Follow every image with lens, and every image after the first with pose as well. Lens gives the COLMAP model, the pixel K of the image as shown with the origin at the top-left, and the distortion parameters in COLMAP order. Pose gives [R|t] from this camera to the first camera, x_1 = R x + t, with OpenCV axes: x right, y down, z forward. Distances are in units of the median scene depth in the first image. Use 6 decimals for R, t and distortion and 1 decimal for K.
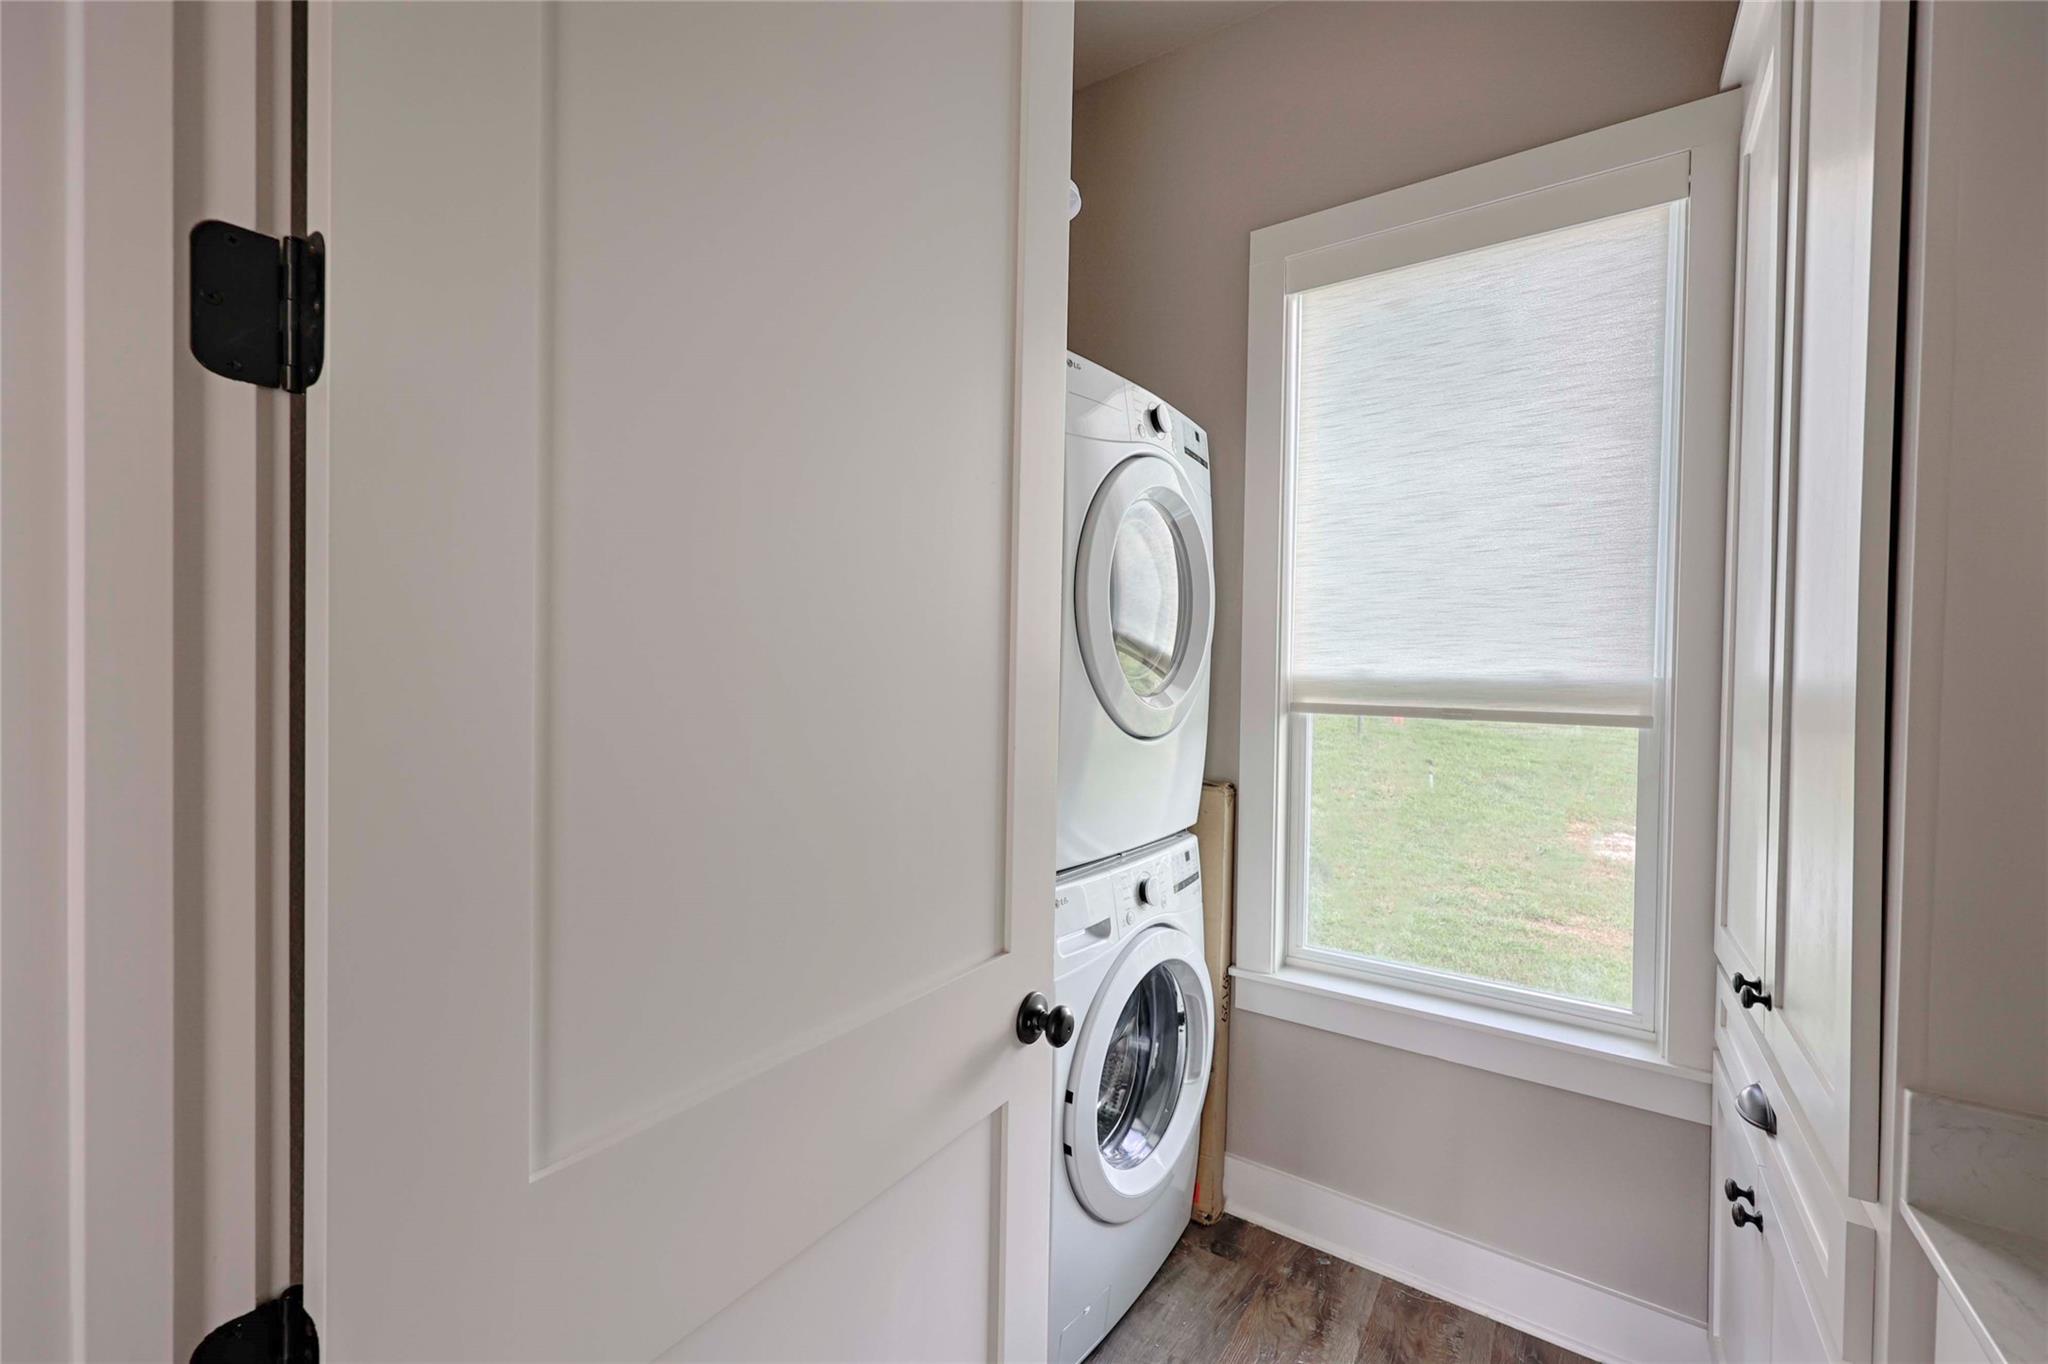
lens RADIAL K [[823.7, 0, 1024.0], [0, 823.7, 682.0], [0, 0, 1]] dist [-0.000742, 0.000013]
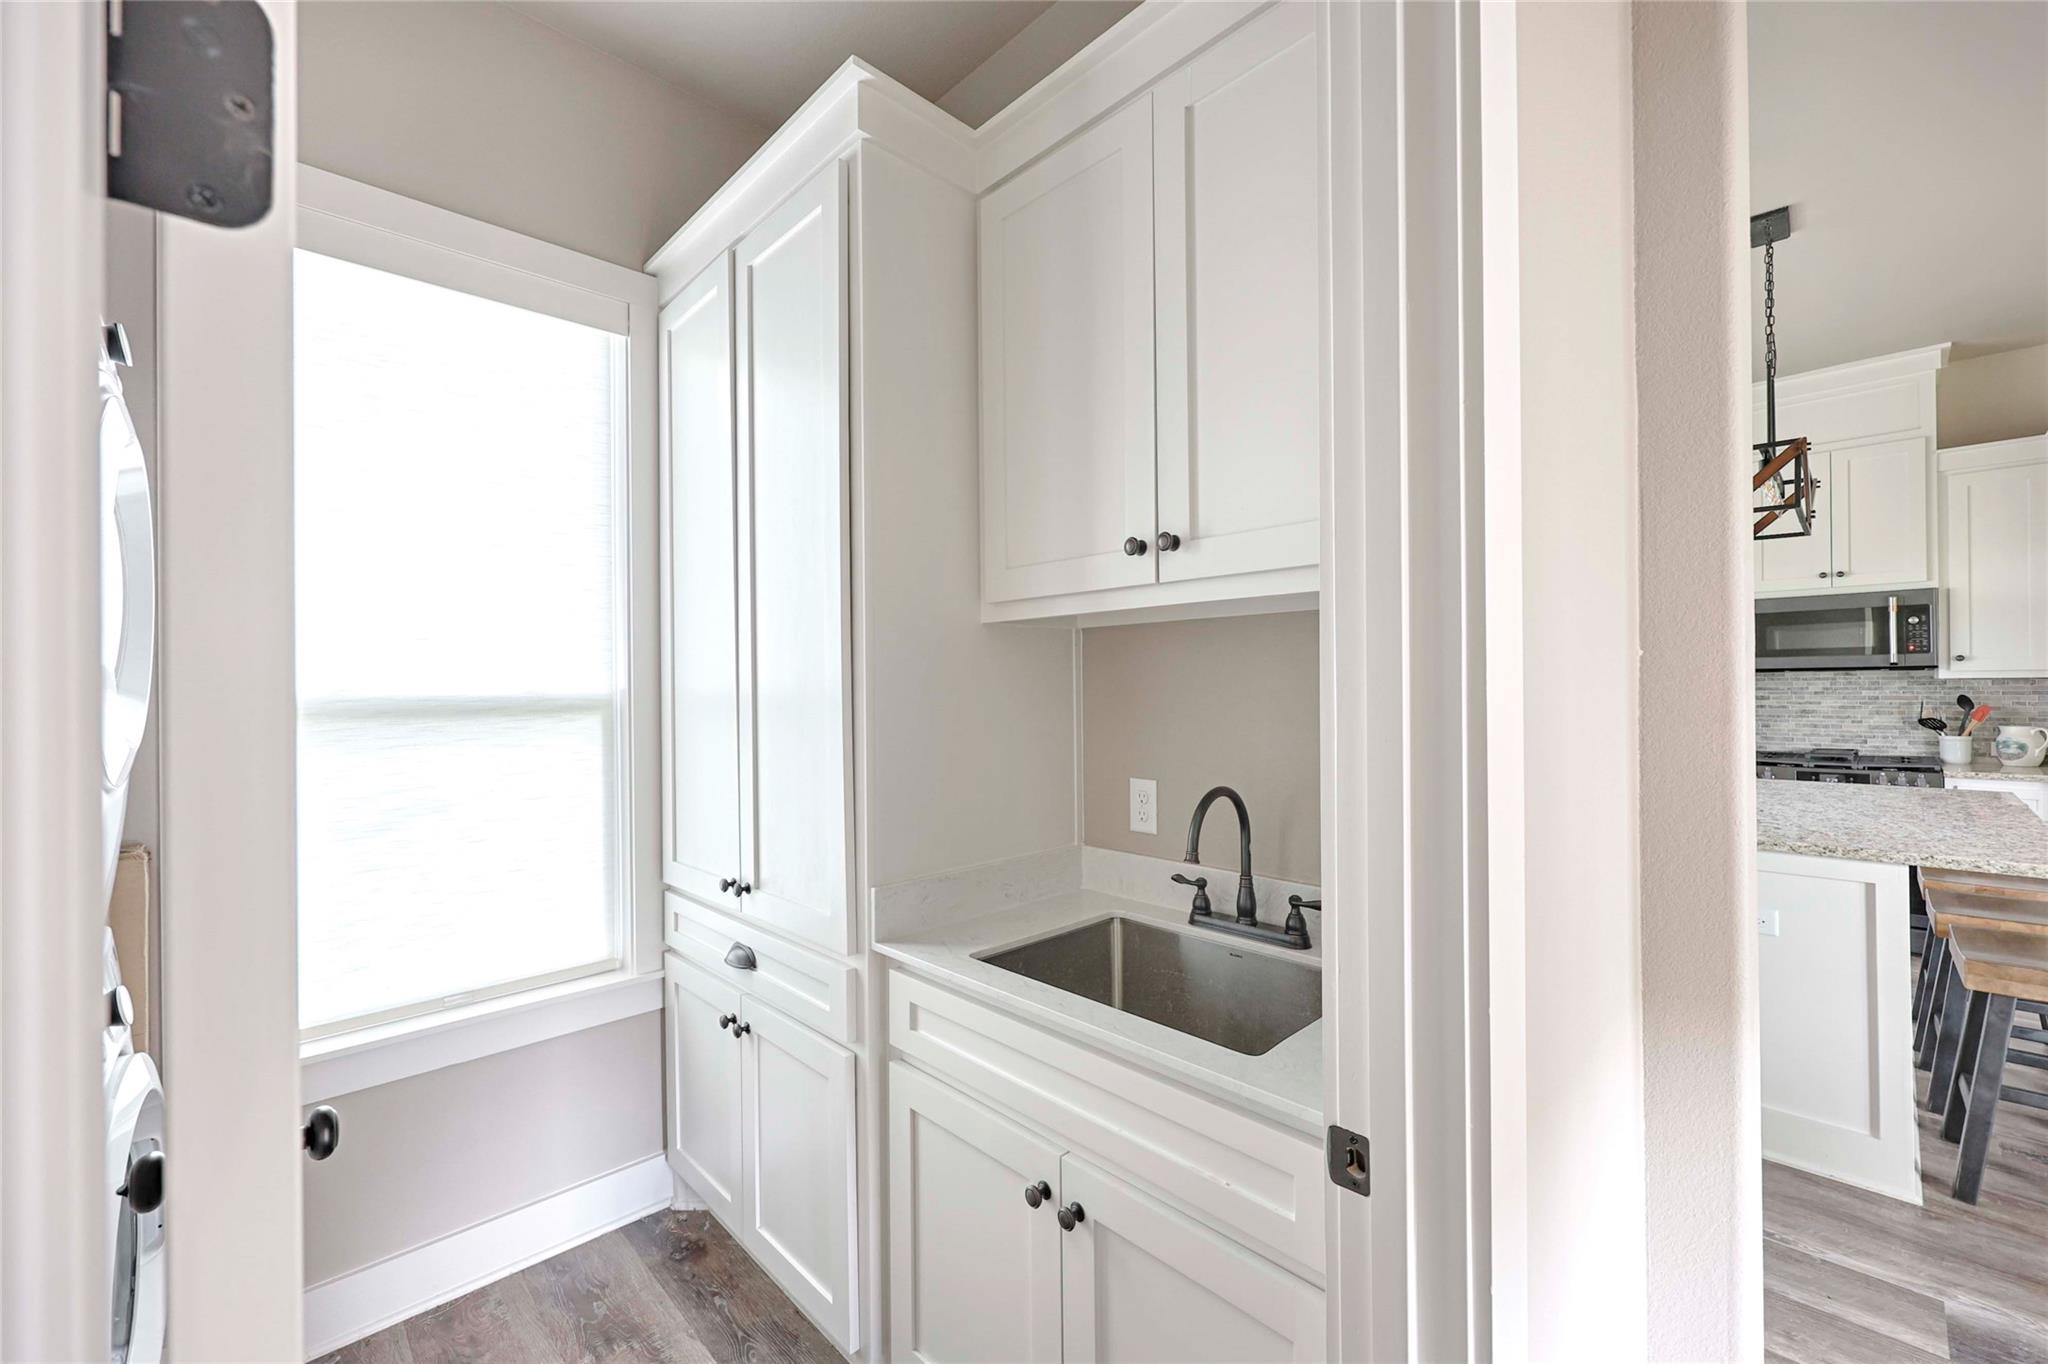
lens RADIAL K [[823.7, 0, 1024.0], [0, 823.7, 682.0], [0, 0, 1]] dist [-0.000742, 0.000013]
pose [[0.206828, -0.014124, 0.978275, -0.396210], [0.027715, 0.999579, 0.008572, -0.011629], [-0.977985, 0.025340, 0.207133, 0.089722]]
